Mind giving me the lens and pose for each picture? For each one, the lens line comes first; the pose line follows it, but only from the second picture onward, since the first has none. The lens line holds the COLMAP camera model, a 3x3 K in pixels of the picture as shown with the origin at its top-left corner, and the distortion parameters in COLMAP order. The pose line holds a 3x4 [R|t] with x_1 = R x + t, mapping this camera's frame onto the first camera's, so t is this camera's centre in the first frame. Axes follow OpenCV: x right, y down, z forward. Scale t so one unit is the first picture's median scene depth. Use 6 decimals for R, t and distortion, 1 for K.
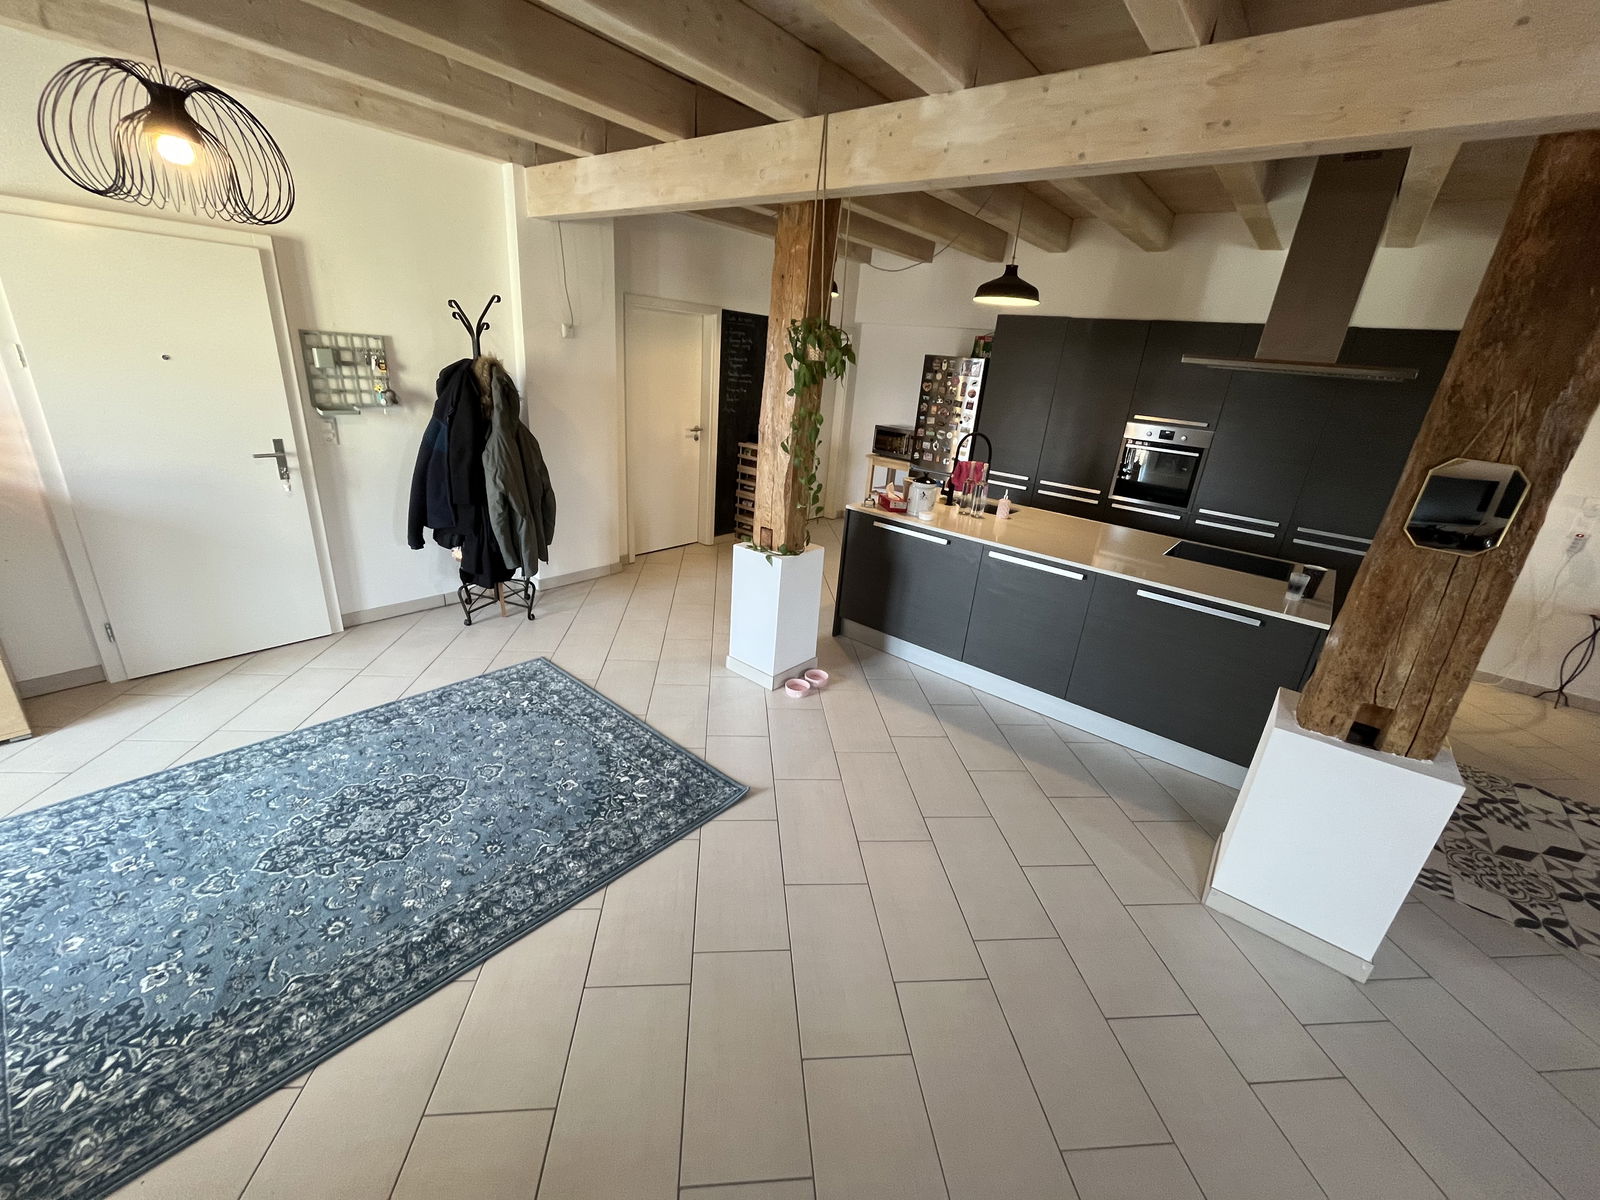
lens RADIAL K [[647.0, 0, 802.9], [0, 647.0, 601.7], [0, 0, 1]] dist [-0.002392, -0.000166]
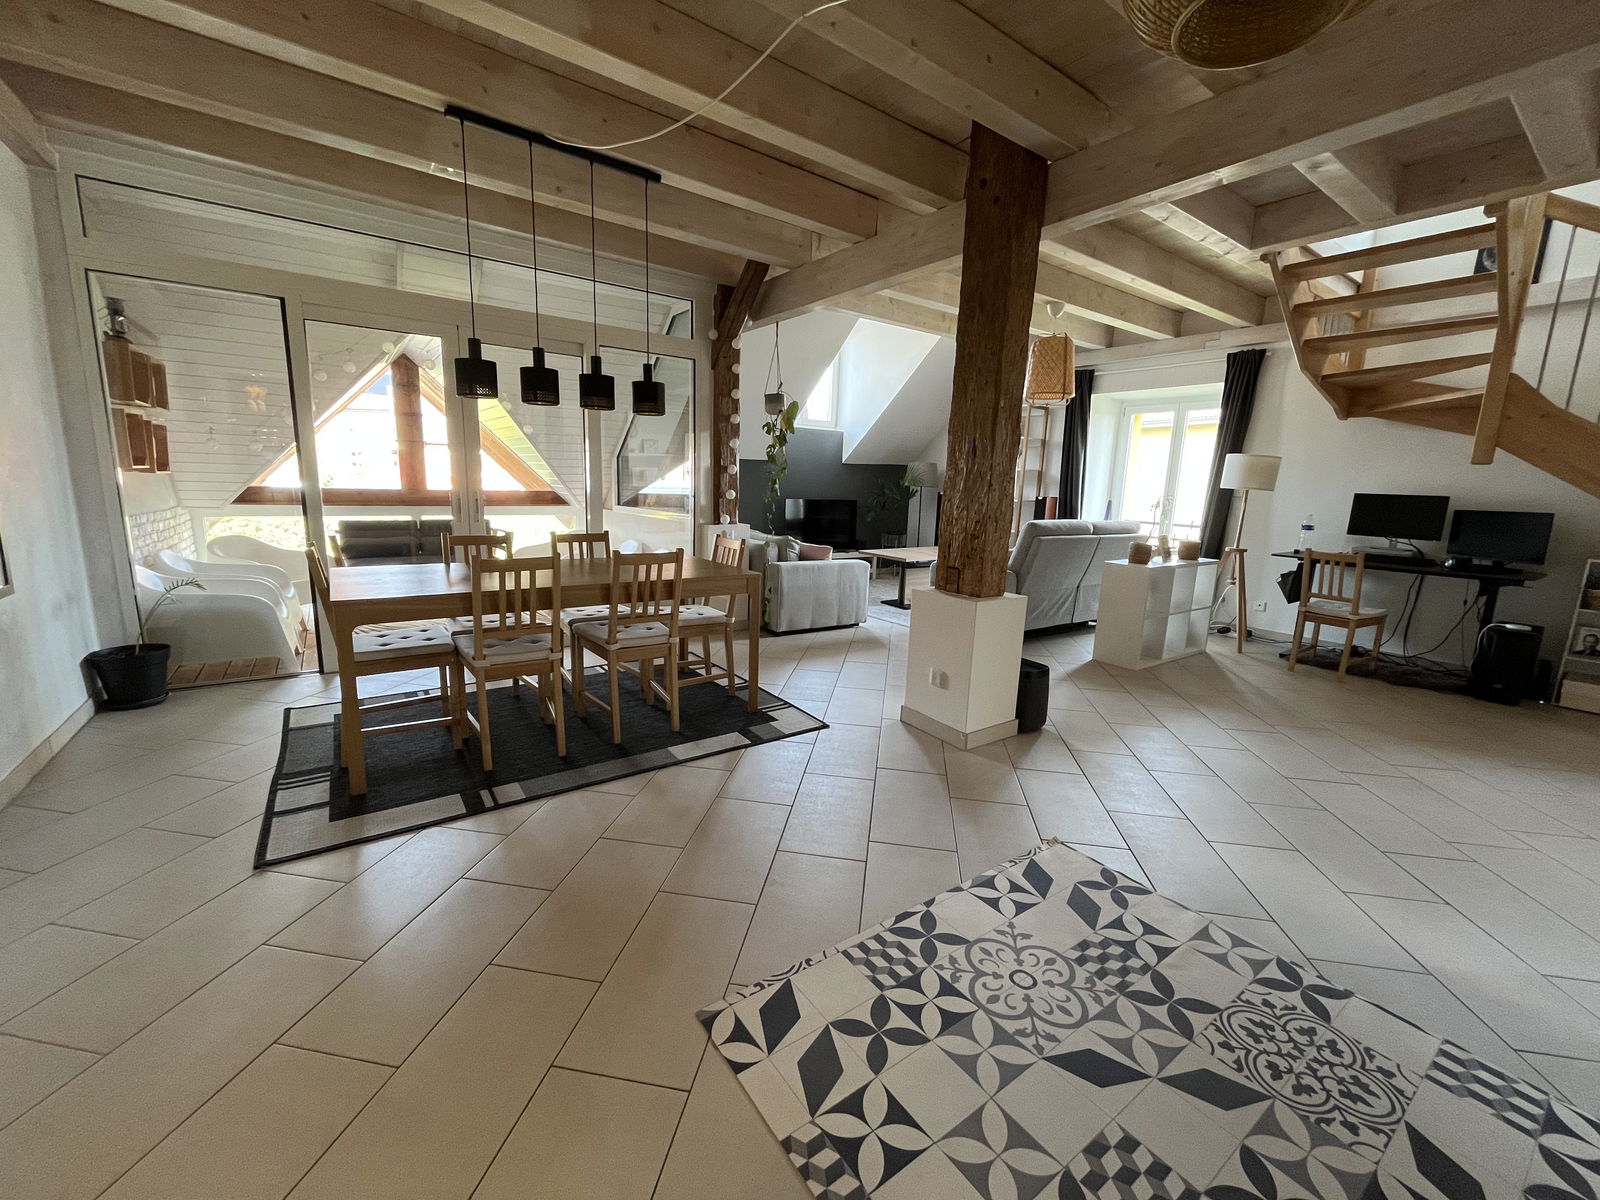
lens RADIAL K [[647.0, 0, 802.4], [0, 647.0, 604.5], [0, 0, 1]] dist [-0.002392, -0.000166]
pose [[-0.959350, -0.161164, 0.231675, 1.354978], [-0.014236, 0.847497, 0.530609, -0.178395], [-0.281859, 0.505742, -0.815341, 1.303520]]
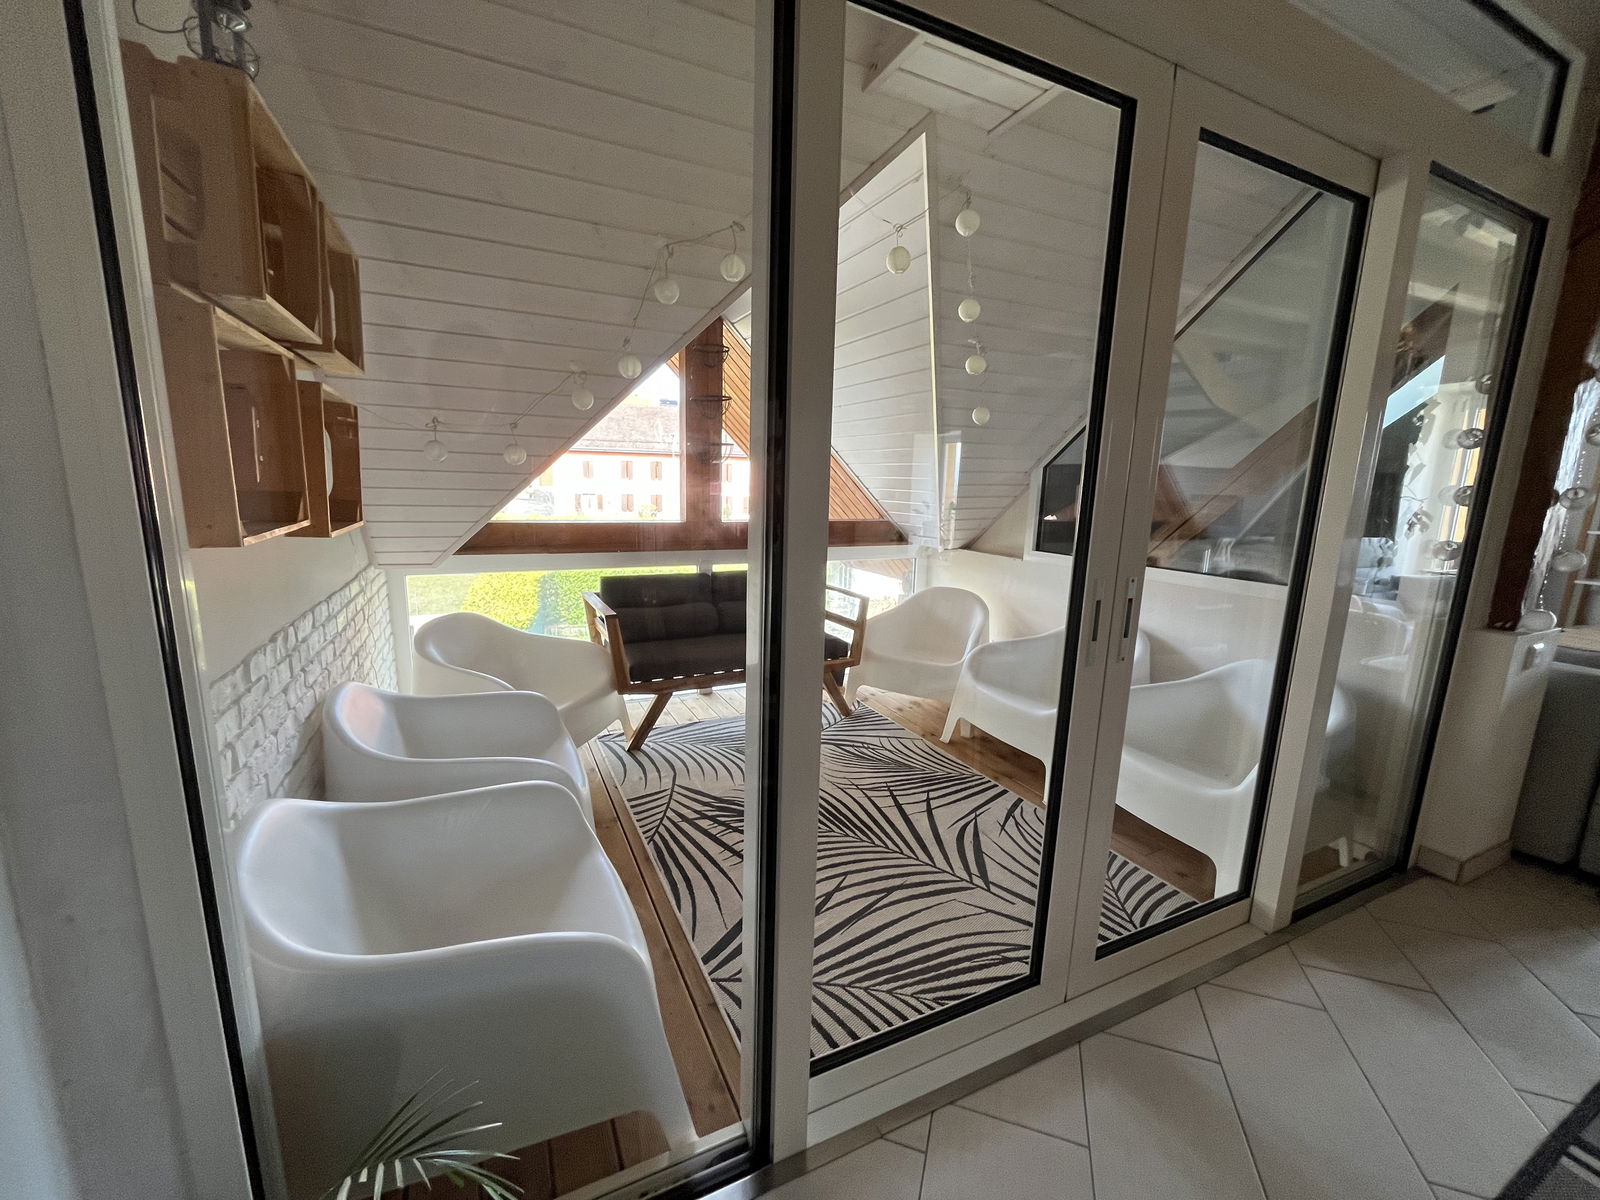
lens RADIAL K [[647.0, 0, 801.5], [0, 647.0, 605.2], [0, 0, 1]] dist [-0.002392, -0.000166]
pose [[-0.903628, -0.183993, 0.386785, 2.518544], [0.051754, 0.849513, 0.525022, 0.140651], [-0.425179, 0.494443, -0.758122, 0.673899]]
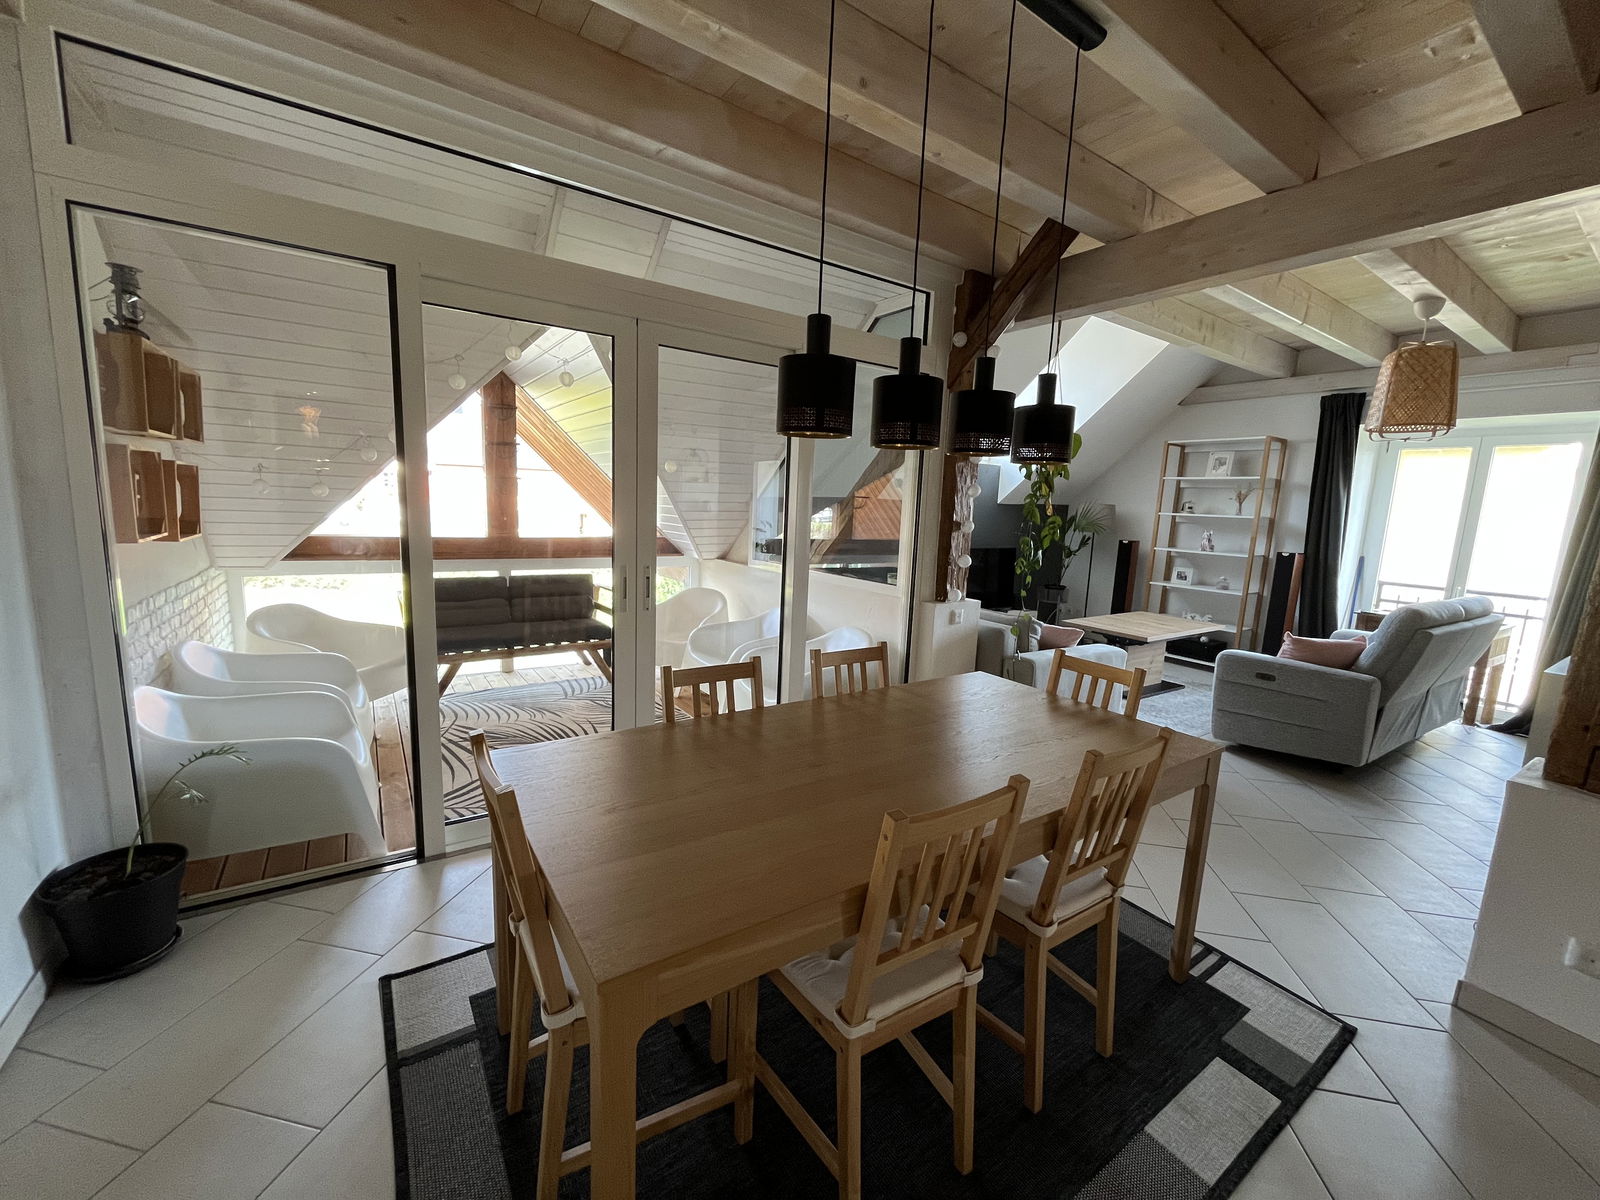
lens RADIAL K [[647.0, 0, 801.8], [0, 647.0, 604.9], [0, 0, 1]] dist [-0.002392, -0.000166]
pose [[-0.950942, -0.166440, 0.260782, 1.979354], [-0.013367, 0.864264, 0.502862, -0.047643], [-0.309080, 0.474706, -0.824089, 0.937881]]
